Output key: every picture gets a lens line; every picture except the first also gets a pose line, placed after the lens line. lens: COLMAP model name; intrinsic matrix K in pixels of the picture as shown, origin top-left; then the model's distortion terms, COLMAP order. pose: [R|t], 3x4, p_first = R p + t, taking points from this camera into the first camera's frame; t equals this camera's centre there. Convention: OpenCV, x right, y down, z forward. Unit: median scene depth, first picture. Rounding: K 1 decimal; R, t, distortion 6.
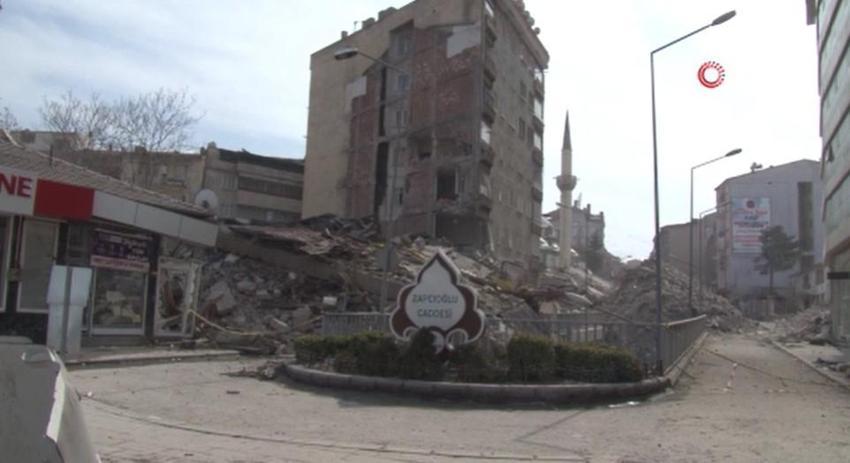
lens RADIAL K [[924.6, 0, 425.1], [0, 924.6, 245.4], [0, 0, 1]] dist [-0.221006, 0.025731]
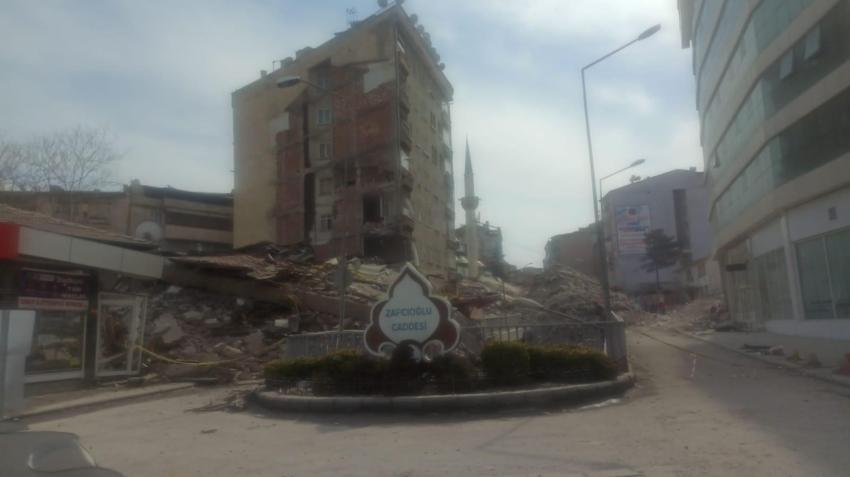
lens RADIAL K [[745.0, 0, 431.2], [0, 745.0, 233.5], [0, 0, 1]] dist [0.115393, -0.165610]
pose [[0.981500, -0.057256, 0.182699, -0.072048], [0.065552, 0.997059, -0.039696, 0.003541], [-0.179889, 0.050938, 0.982367, 0.116565]]
